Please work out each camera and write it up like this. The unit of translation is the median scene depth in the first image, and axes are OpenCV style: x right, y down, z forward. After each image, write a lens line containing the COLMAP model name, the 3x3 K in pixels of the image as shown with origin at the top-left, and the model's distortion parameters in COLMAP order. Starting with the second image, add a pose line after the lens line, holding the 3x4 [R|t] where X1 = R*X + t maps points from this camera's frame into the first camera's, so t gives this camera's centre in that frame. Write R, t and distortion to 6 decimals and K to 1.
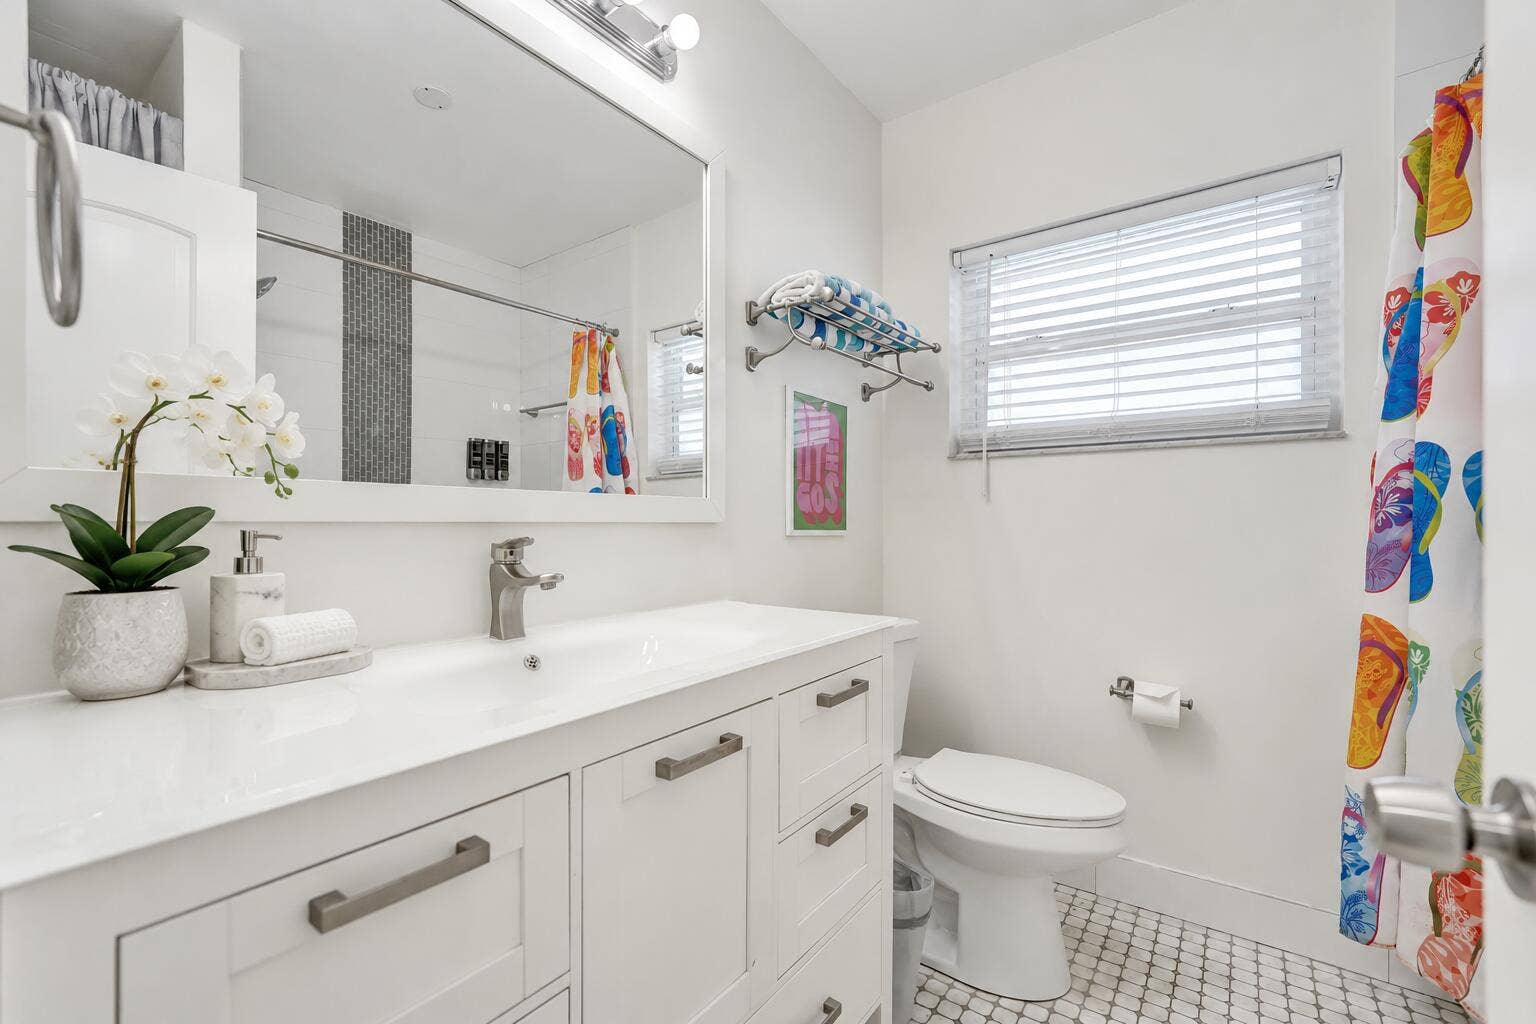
lens RADIAL K [[628.4, 0, 768.0], [0, 628.4, 512.0], [0, 0, 1]] dist [-0.000160, 0.000174]
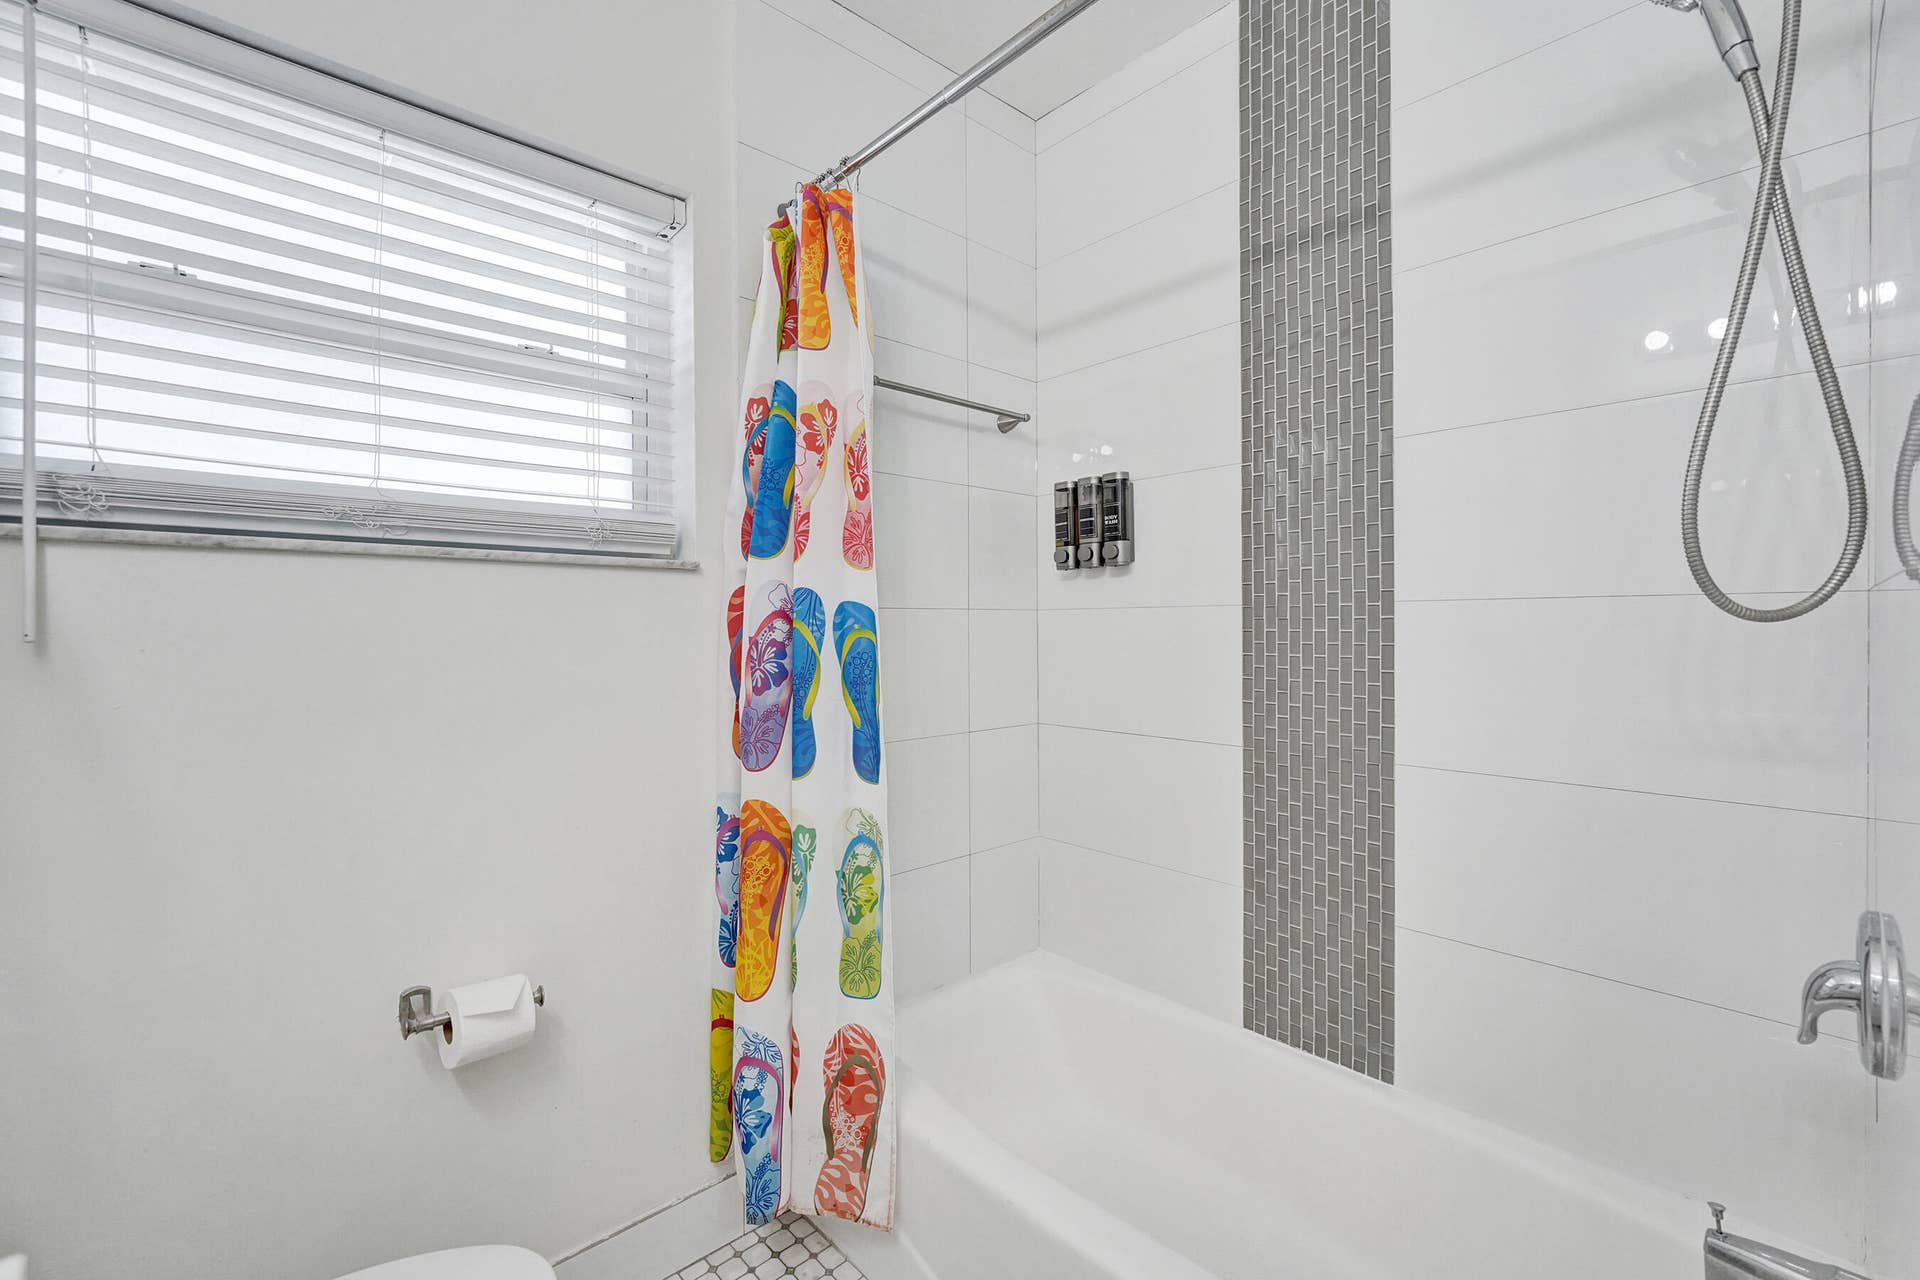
lens RADIAL K [[844.9, 0, 960.0], [0, 844.9, 640.0], [0, 0, 1]] dist [-0.003946, 0.000026]
pose [[0.218248, -0.008291, 0.975858, -0.027868], [-0.007522, 0.999920, 0.010177, -0.052013], [-0.975864, -0.009562, 0.218168, 0.521689]]
